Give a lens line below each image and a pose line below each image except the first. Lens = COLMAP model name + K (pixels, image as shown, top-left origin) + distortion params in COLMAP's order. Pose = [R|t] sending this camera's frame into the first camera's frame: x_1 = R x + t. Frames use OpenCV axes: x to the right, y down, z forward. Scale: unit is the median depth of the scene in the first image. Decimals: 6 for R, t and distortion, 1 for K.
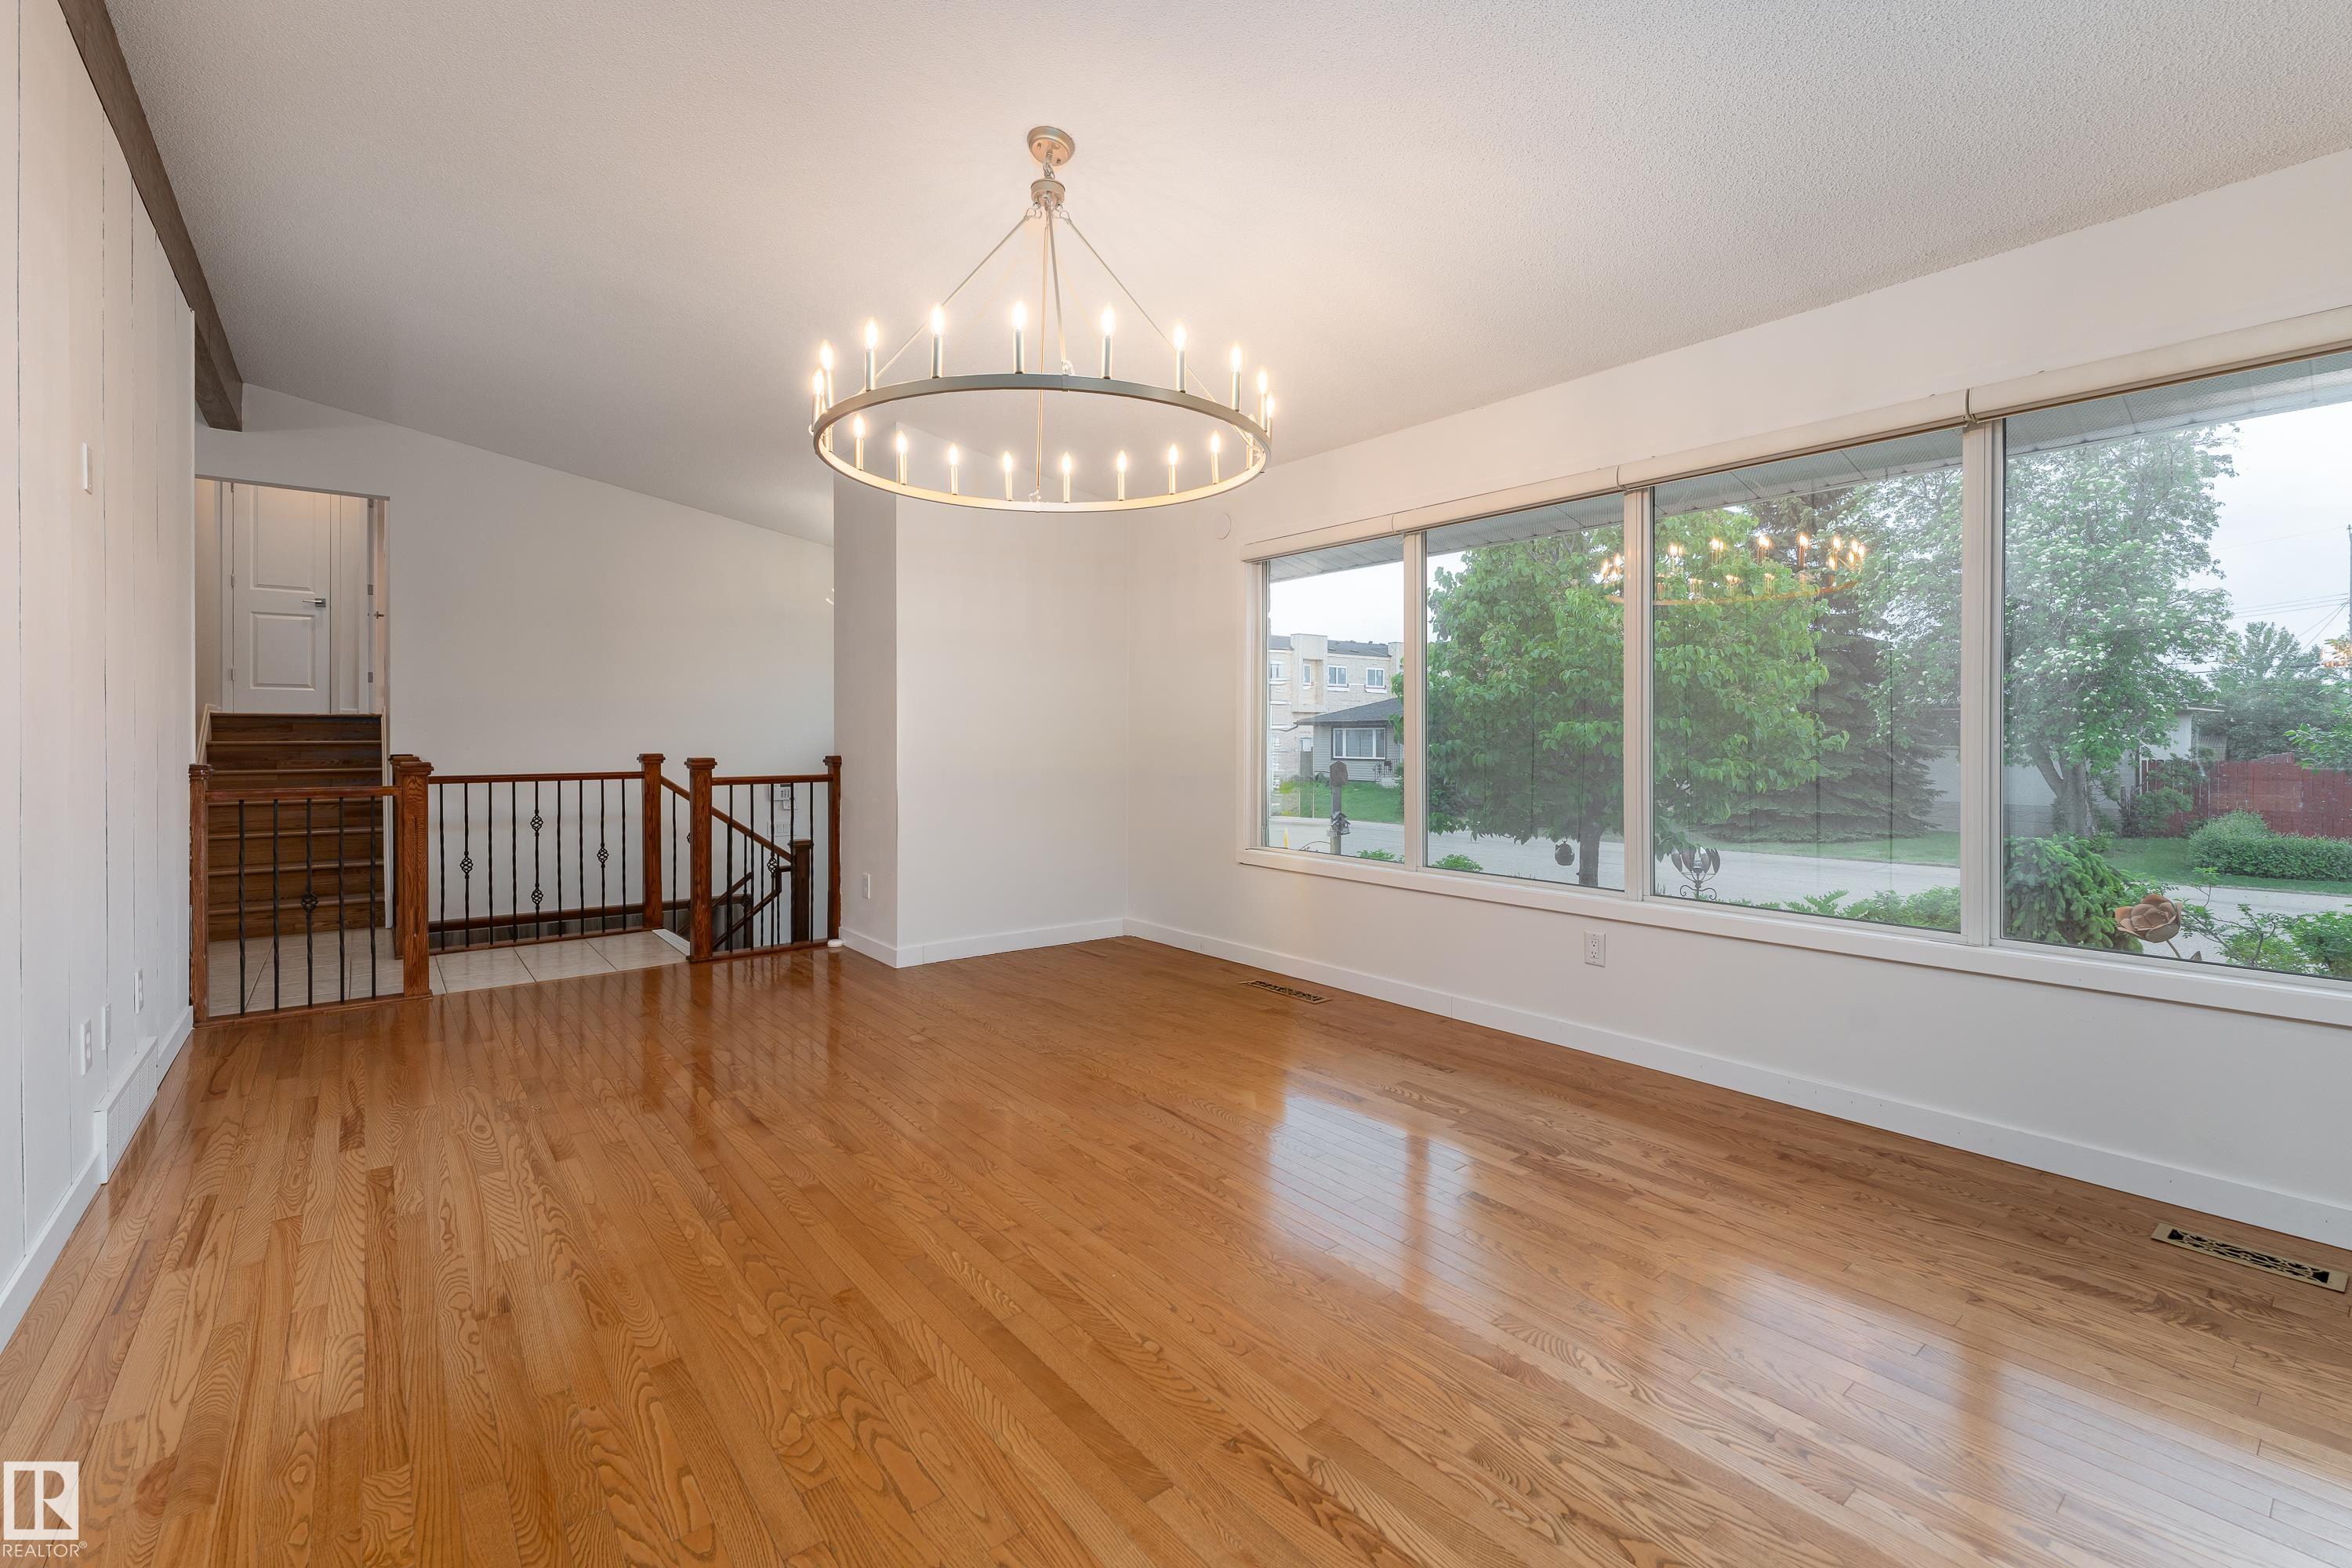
lens RADIAL K [[1025.4, 0, 1168.8], [0, 1025.4, 735.9], [0, 0, 1]] dist [-0.002078, -0.000379]
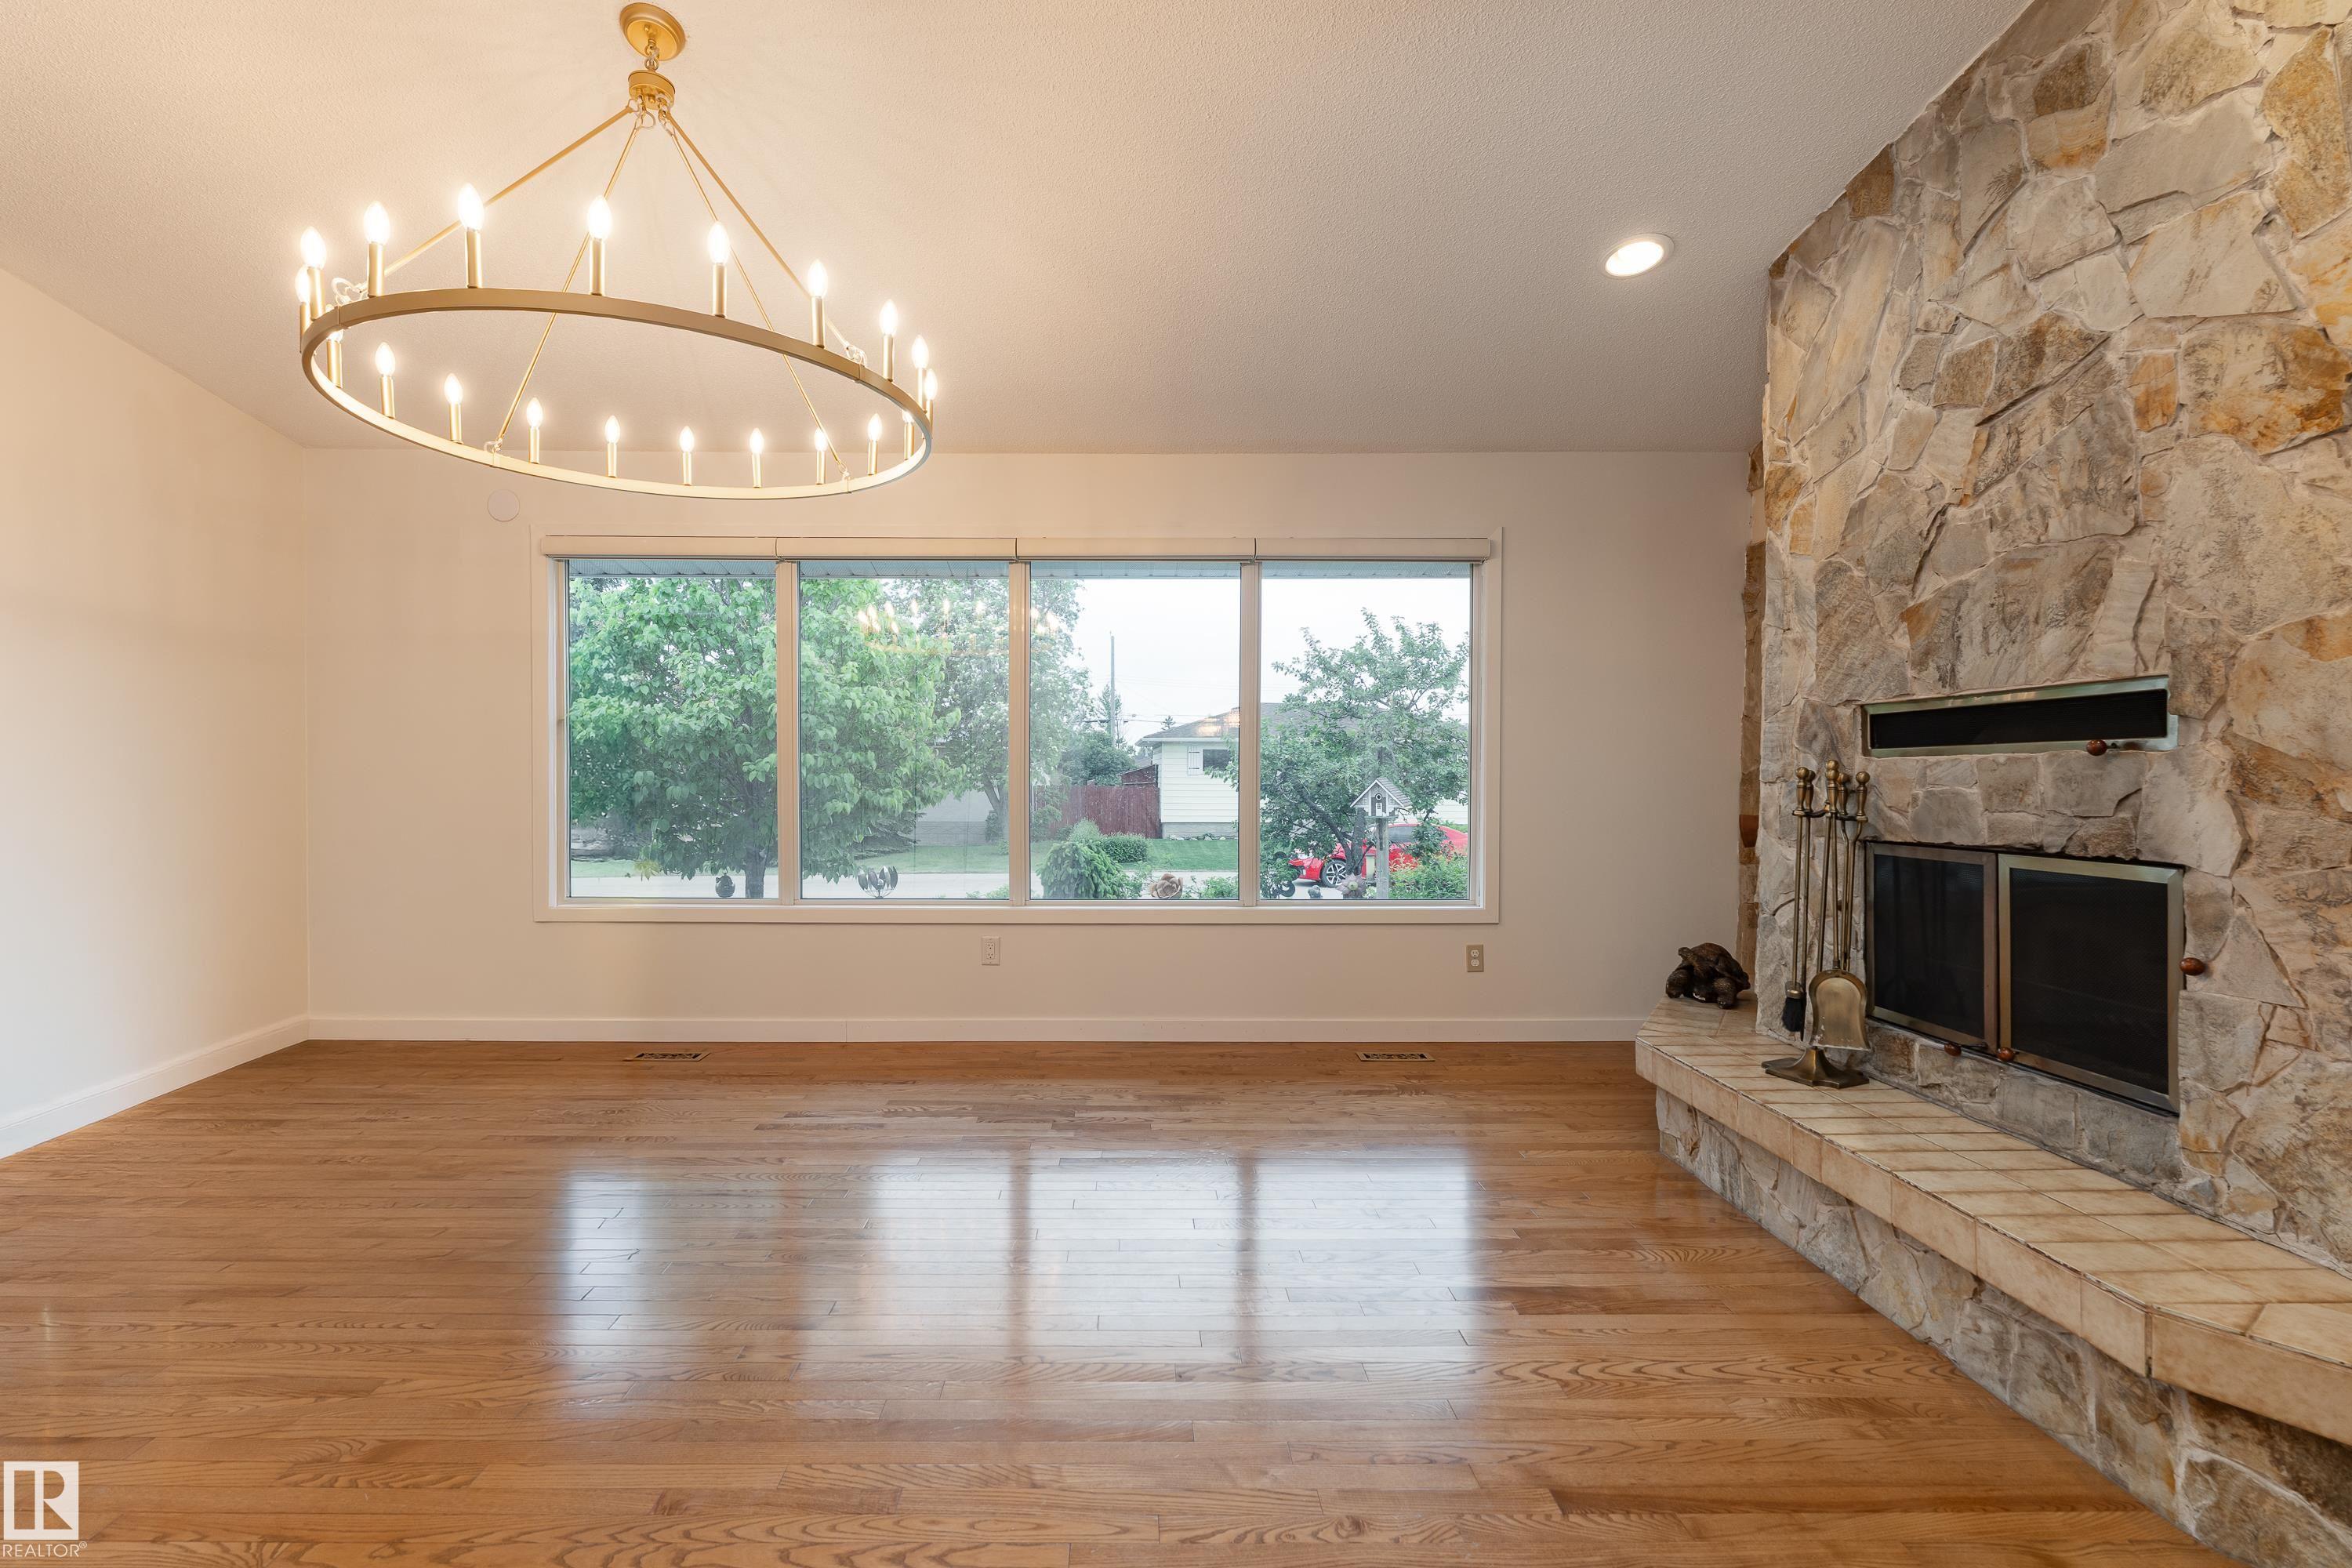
lens RADIAL K [[1025.4, 0, 1161.9], [0, 1025.4, 791.3], [0, 0, 1]] dist [-0.002078, -0.000379]
pose [[0.605965, -0.015730, 0.795336, -0.494499], [-0.002520, 0.999761, 0.021693, 0.000483], [-0.795488, -0.015150, 0.605780, 0.182422]]
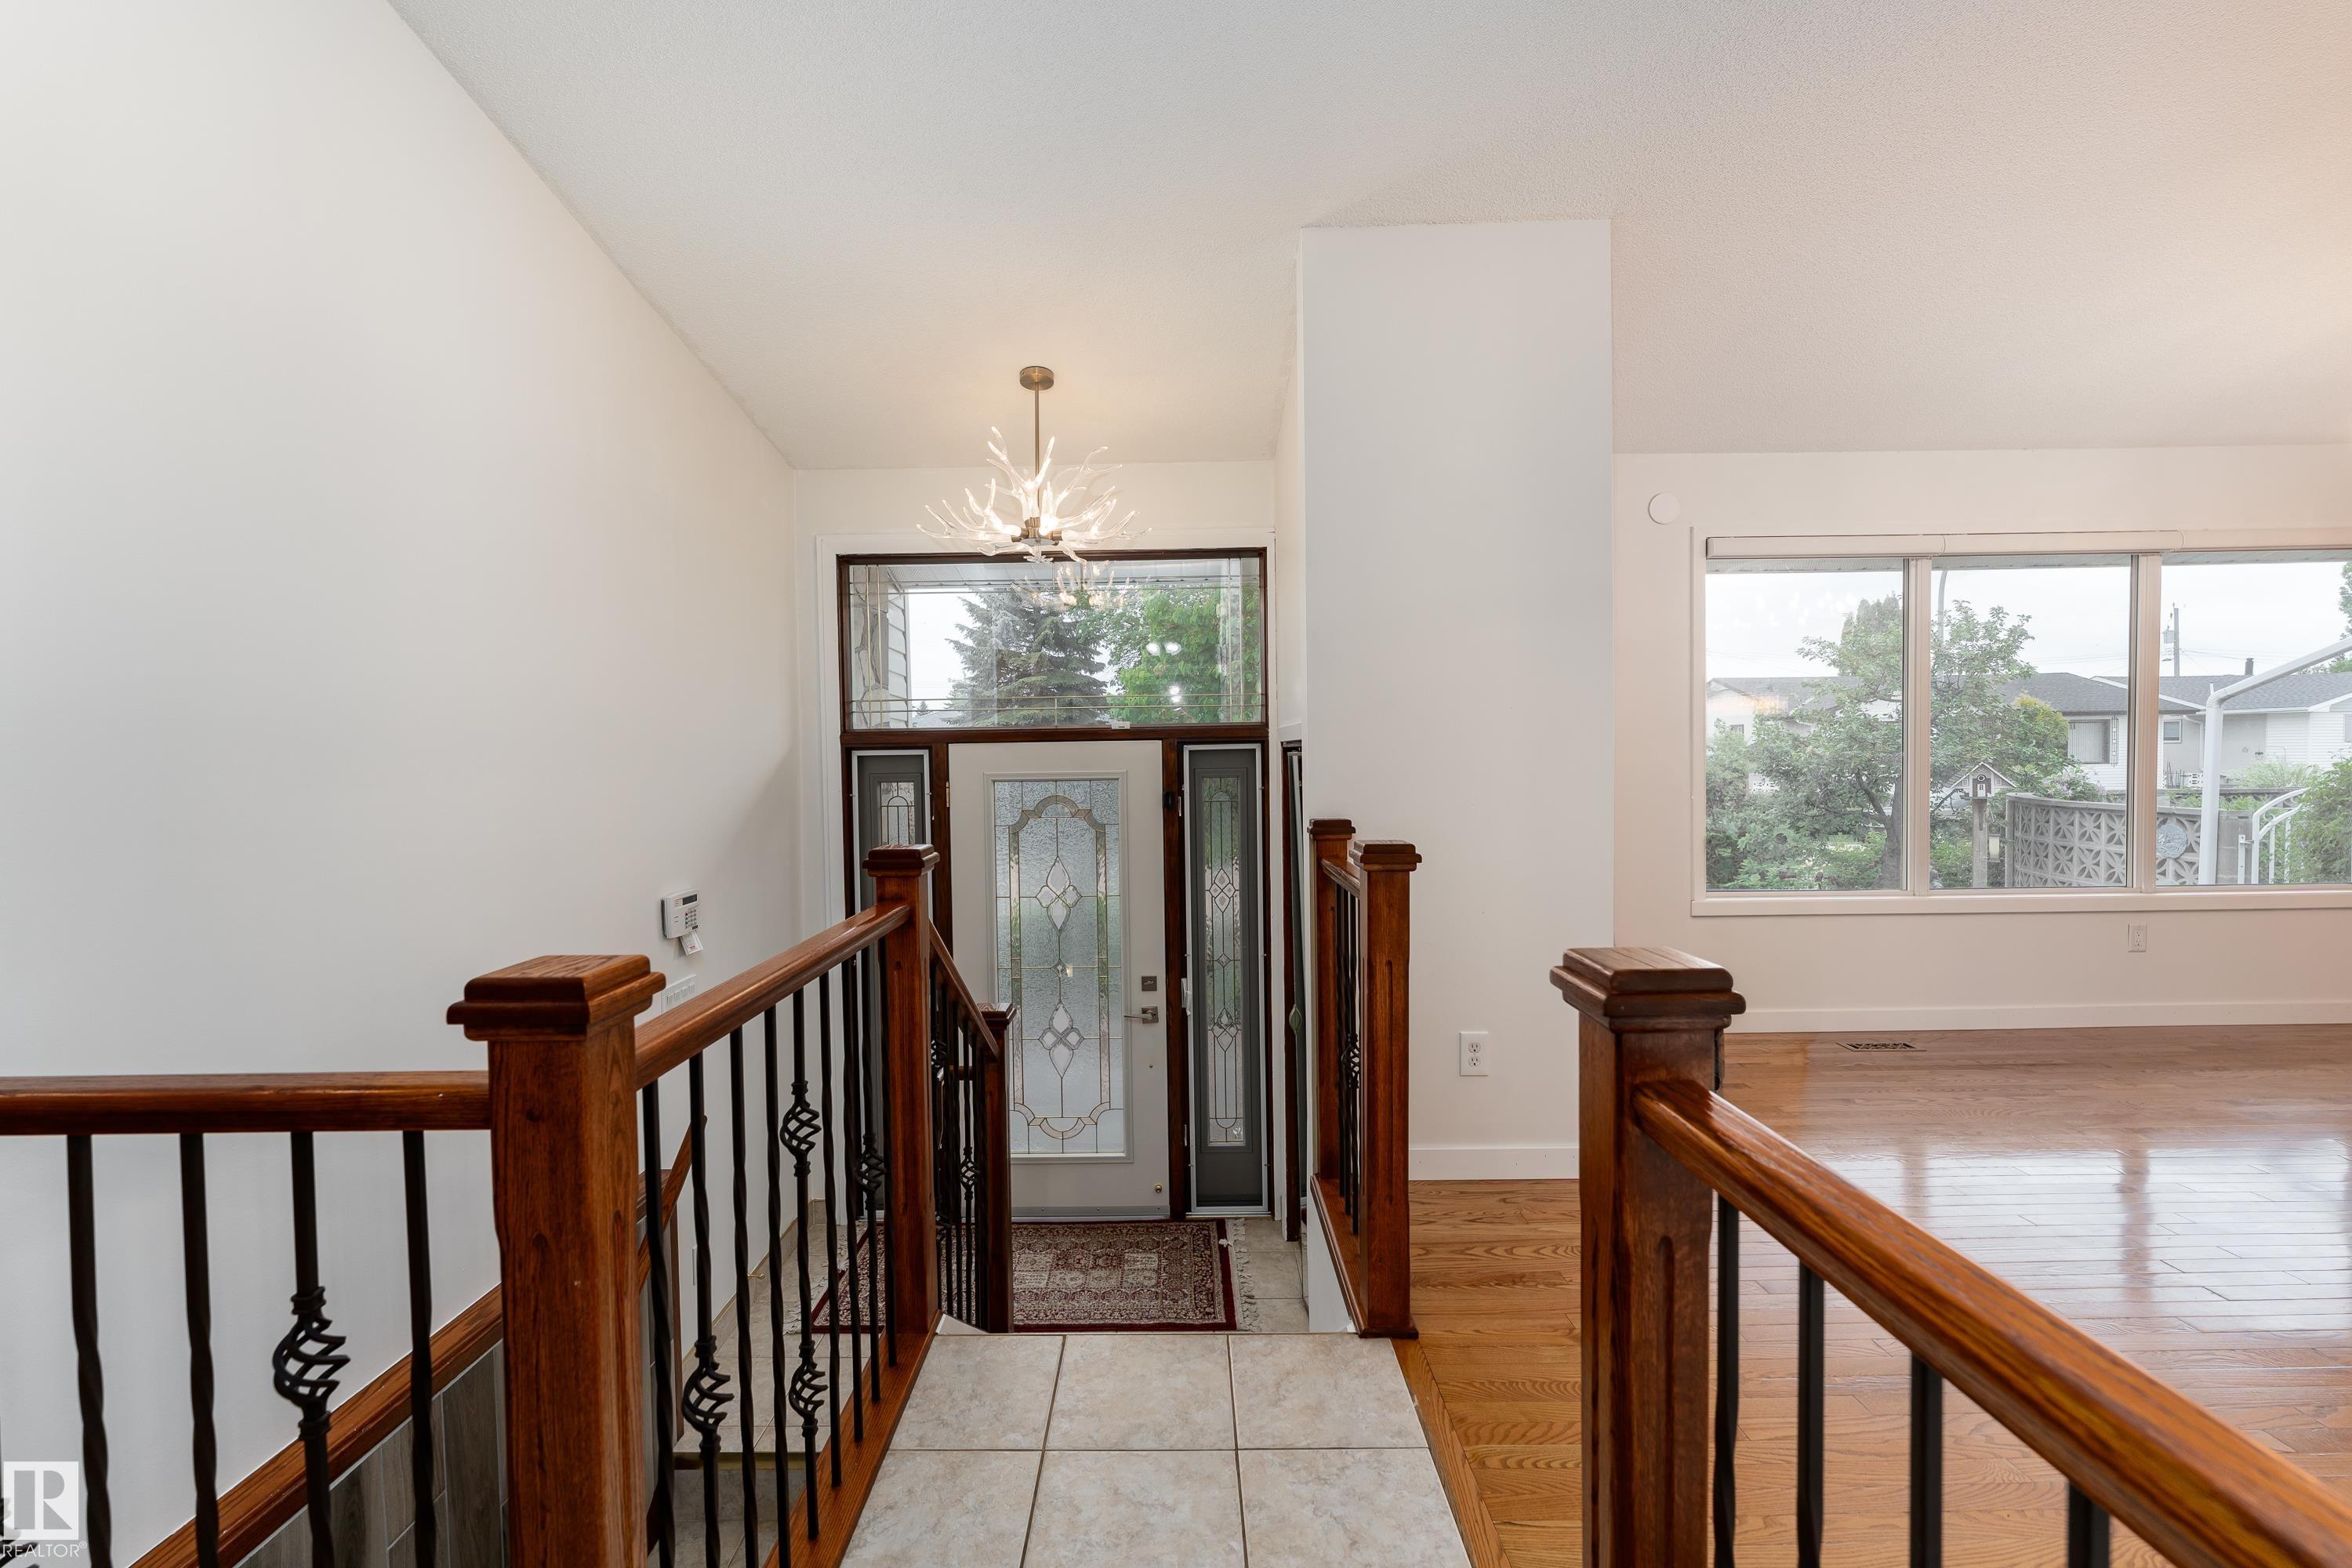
lens RADIAL K [[1025.4, 0, 1175.7], [0, 1025.4, 771.3], [0, 0, 1]] dist [-0.002078, -0.000379]
pose [[0.622183, -0.022021, 0.782562, -1.483299], [0.017677, 0.999745, 0.014078, -0.026734], [-0.782672, 0.005074, 0.622414, 1.433714]]
